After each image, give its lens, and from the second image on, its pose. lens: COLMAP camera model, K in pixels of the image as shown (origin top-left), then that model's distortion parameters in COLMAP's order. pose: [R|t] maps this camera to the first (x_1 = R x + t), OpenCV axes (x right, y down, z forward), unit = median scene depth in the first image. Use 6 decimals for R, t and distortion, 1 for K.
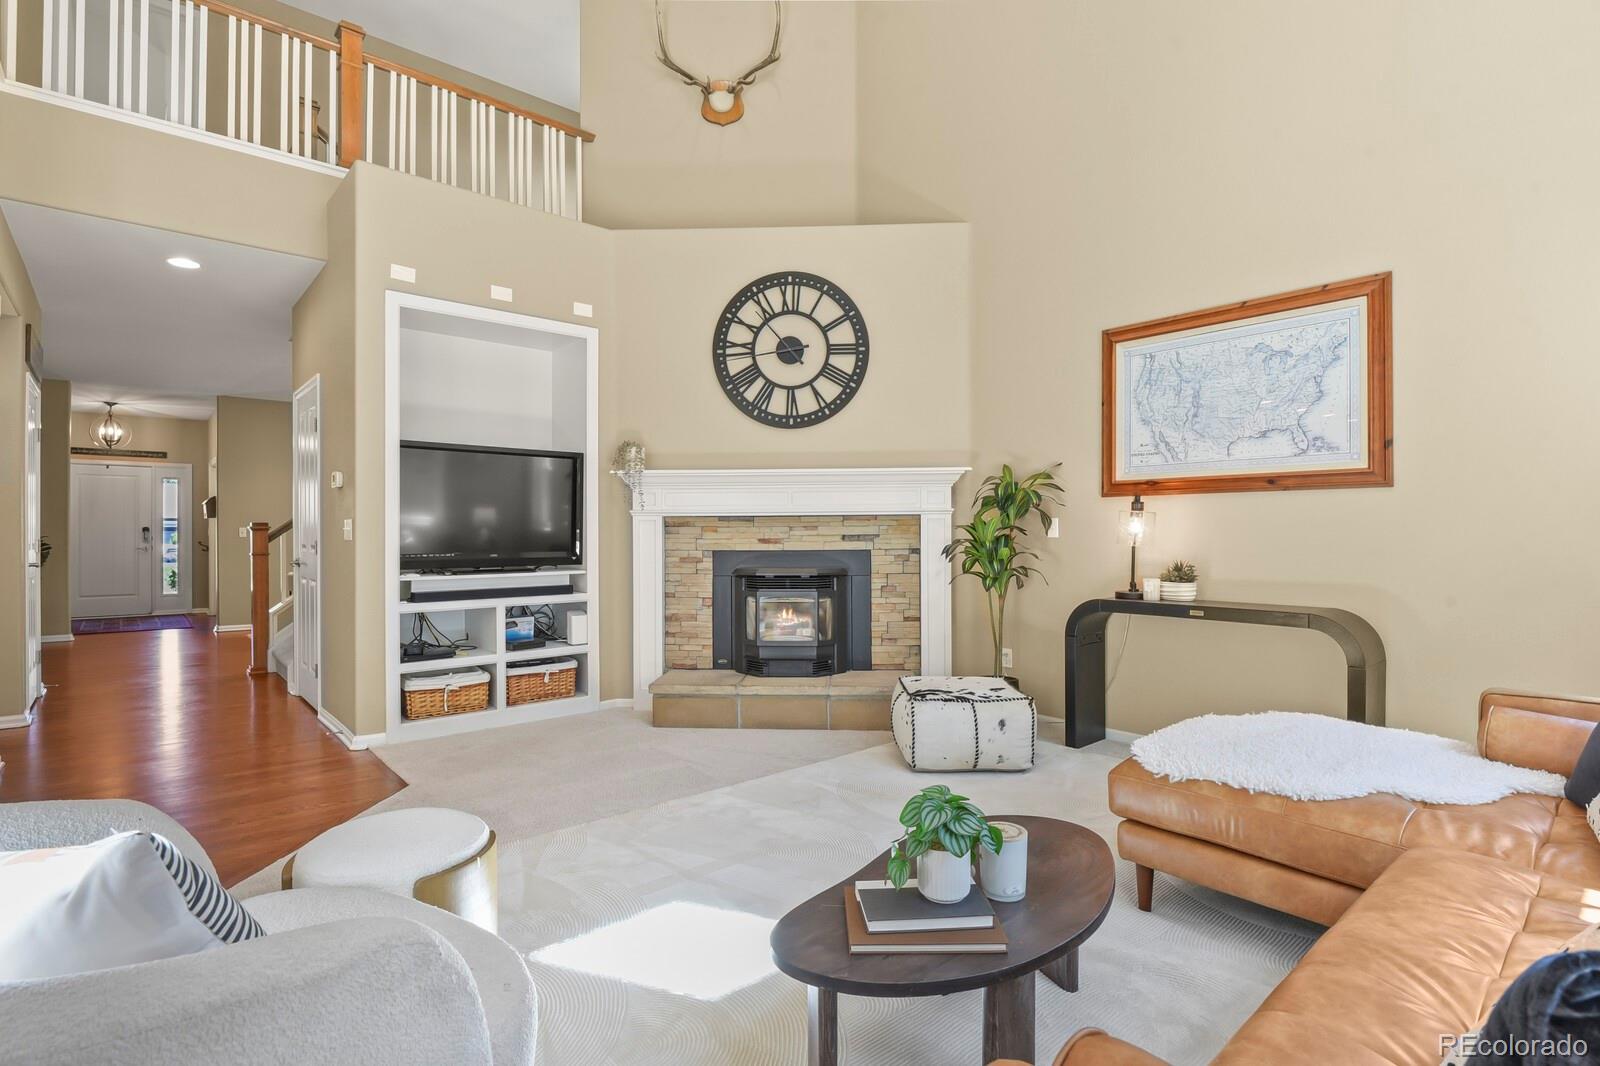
lens RADIAL K [[775.7, 0, 798.8], [0, 775.7, 531.9], [0, 0, 1]] dist [-0.005723, -0.005049]
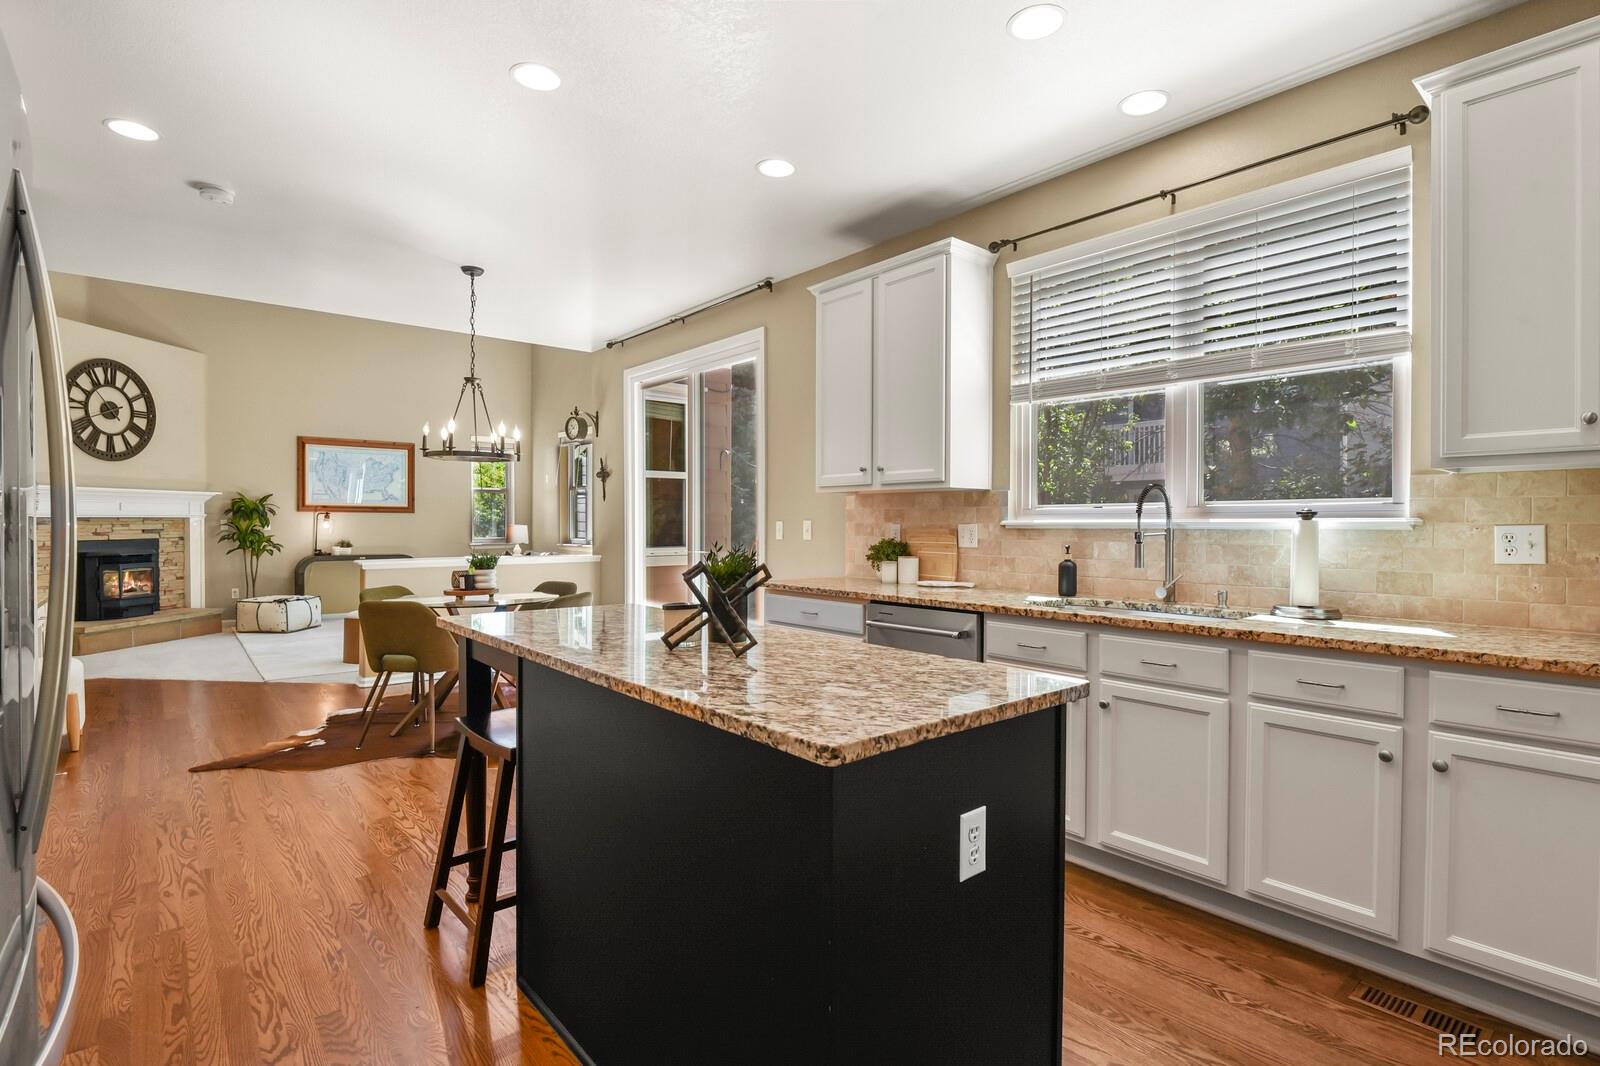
lens RADIAL K [[775.7, 0, 803.8], [0, 775.7, 533.6], [0, 0, 1]] dist [-0.005723, -0.005049]
pose [[0.018337, -0.013926, 0.999735, -1.542575], [-0.007978, 0.999869, 0.014074, -0.021530], [-0.999800, -0.008234, 0.018223, -0.417997]]
